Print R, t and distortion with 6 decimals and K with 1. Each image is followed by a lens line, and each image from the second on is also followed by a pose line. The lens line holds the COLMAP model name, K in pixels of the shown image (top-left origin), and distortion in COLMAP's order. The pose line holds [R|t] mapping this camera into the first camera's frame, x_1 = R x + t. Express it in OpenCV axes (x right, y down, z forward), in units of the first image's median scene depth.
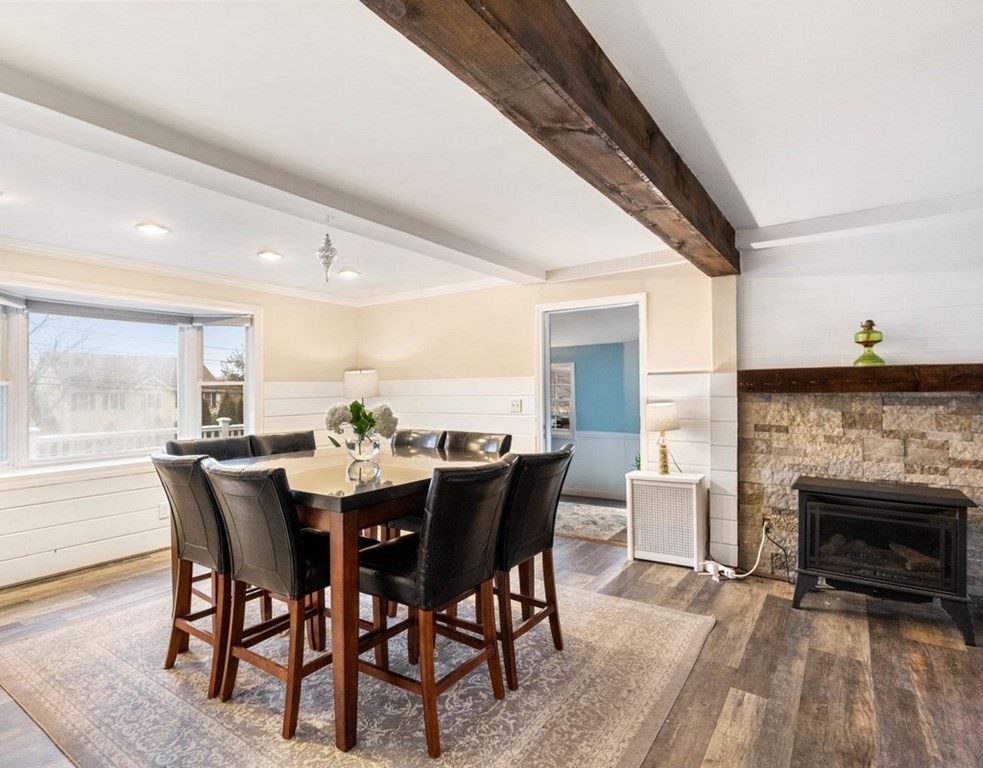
lens RADIAL K [[525.4, 0, 487.9], [0, 525.4, 389.6], [0, 0, 1]] dist [0.002682, 0.000757]
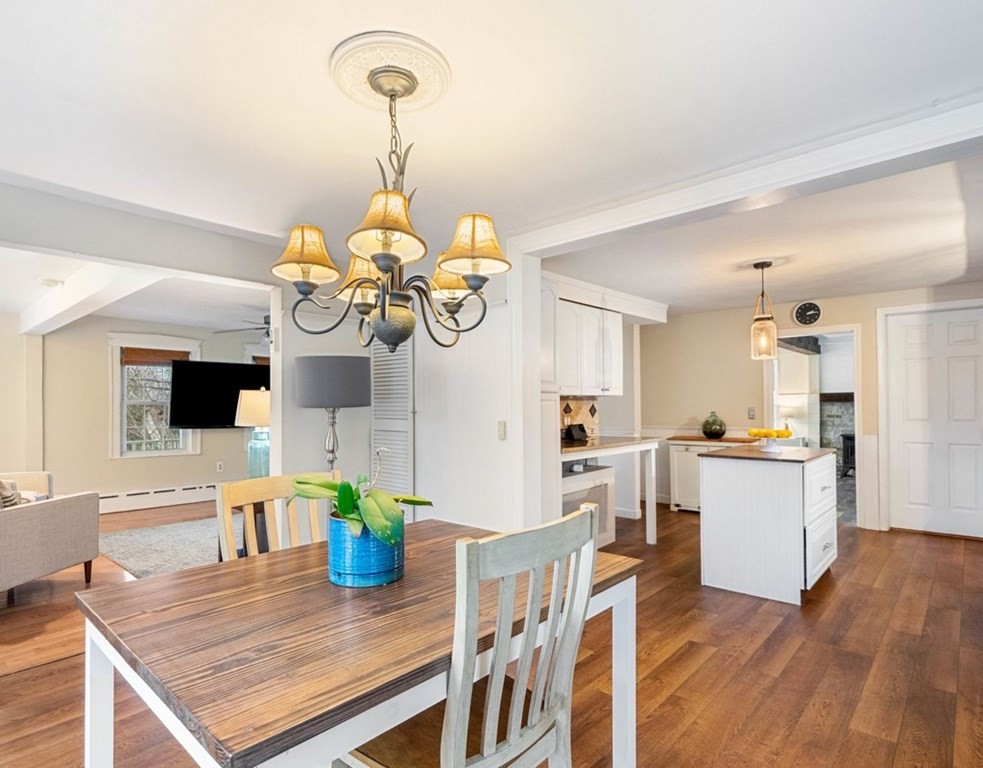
lens RADIAL K [[525.4, 0, 494.9], [0, 525.4, 398.7], [0, 0, 1]] dist [0.002682, 0.000757]
pose [[0.992632, 0.000310, -0.121170, -0.739047], [-0.001119, 0.999978, -0.006601, 0.008236], [0.121165, 0.006688, 0.992610, -1.635180]]
